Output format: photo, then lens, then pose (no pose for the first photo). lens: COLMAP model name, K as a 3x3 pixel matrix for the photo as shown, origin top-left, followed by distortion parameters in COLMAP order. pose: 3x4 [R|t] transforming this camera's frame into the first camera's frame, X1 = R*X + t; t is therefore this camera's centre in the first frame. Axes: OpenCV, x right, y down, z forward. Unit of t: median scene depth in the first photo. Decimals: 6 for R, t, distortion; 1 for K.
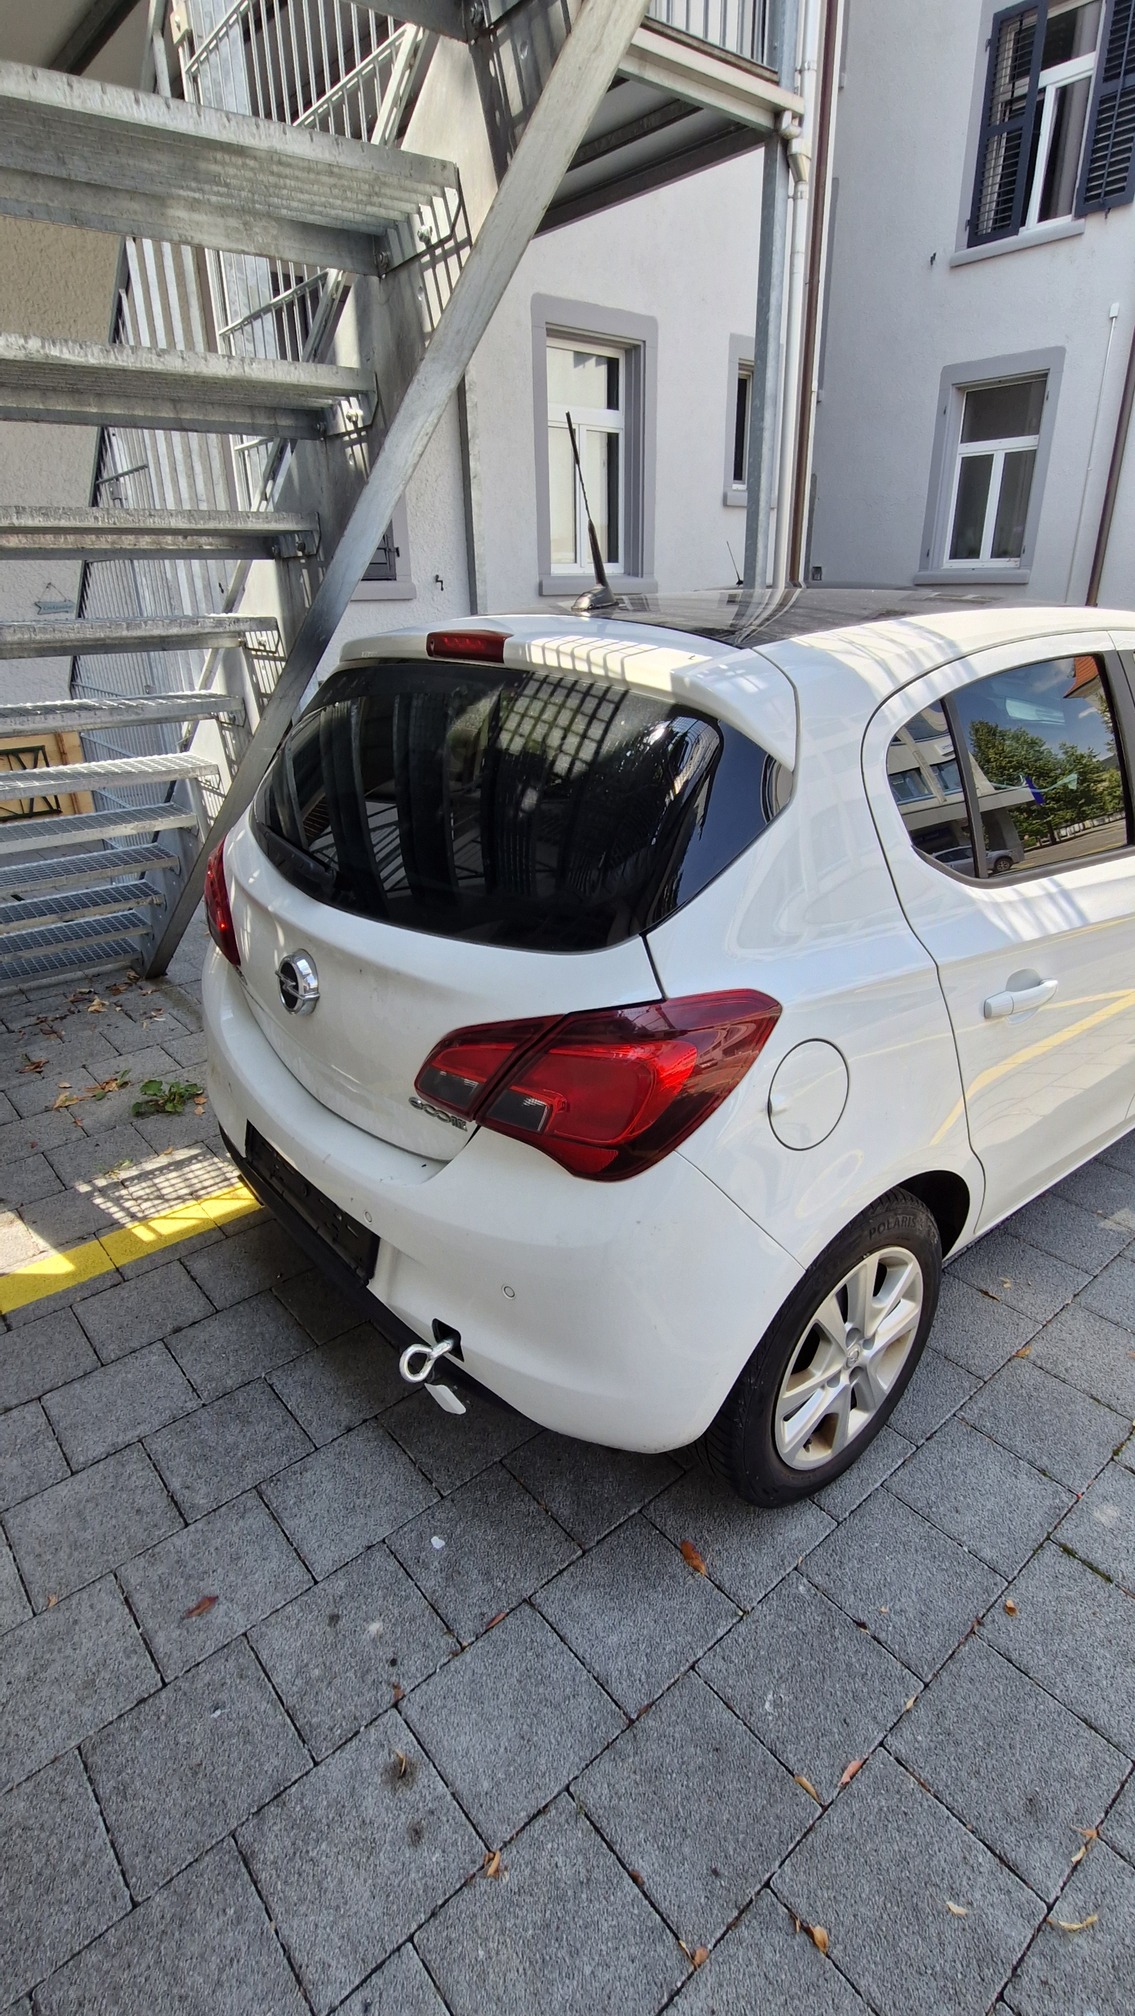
lens RADIAL K [[981.8, 0, 574.7], [0, 981.8, 1001.4], [0, 0, 1]] dist [-0.004532, -0.000316]
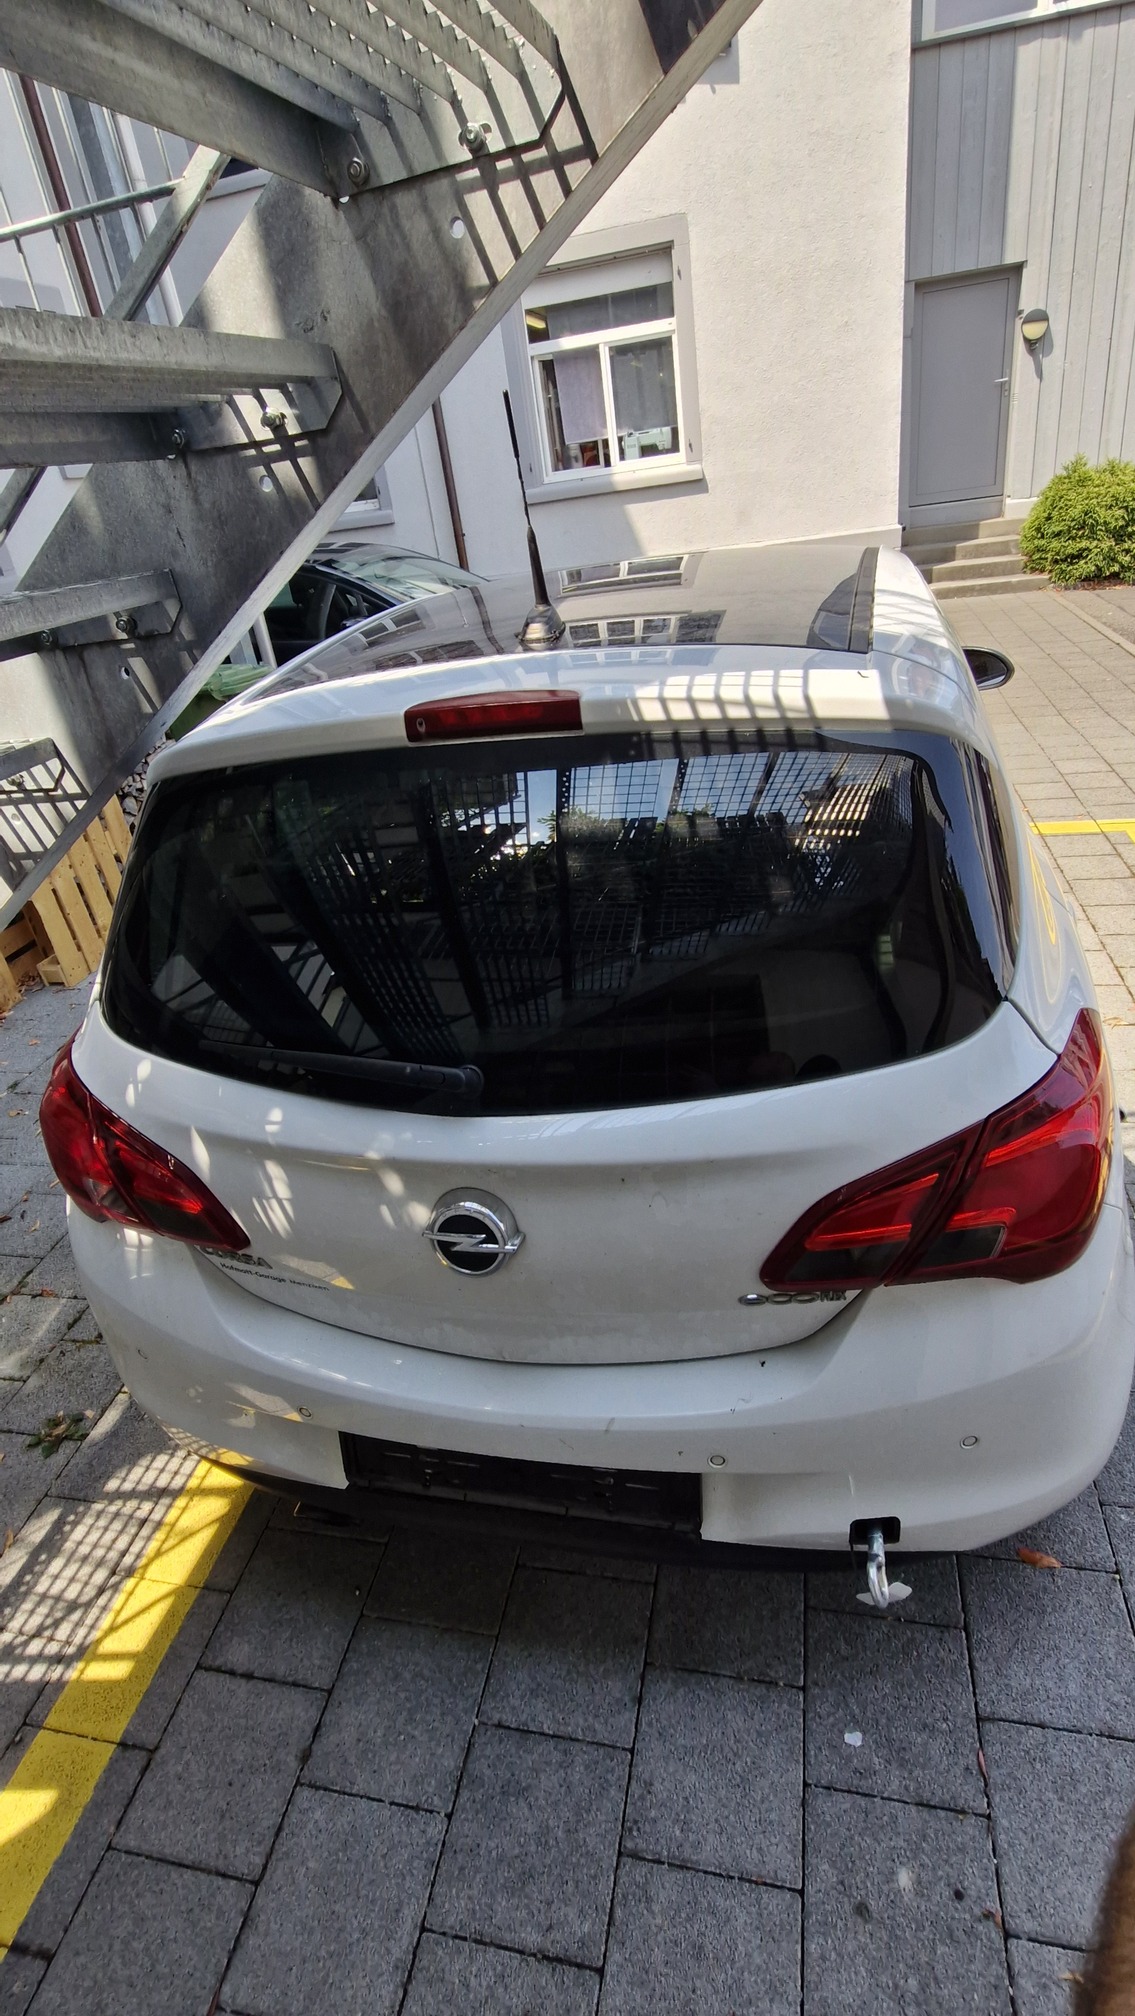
lens RADIAL K [[981.8, 0, 574.7], [0, 981.8, 1001.4], [0, 0, 1]] dist [-0.004532, -0.000316]
pose [[0.787632, -0.369391, 0.493139, -0.532504], [0.348191, 0.927155, 0.138371, -0.256233], [-0.508329, 0.062722, 0.858876, 0.360064]]
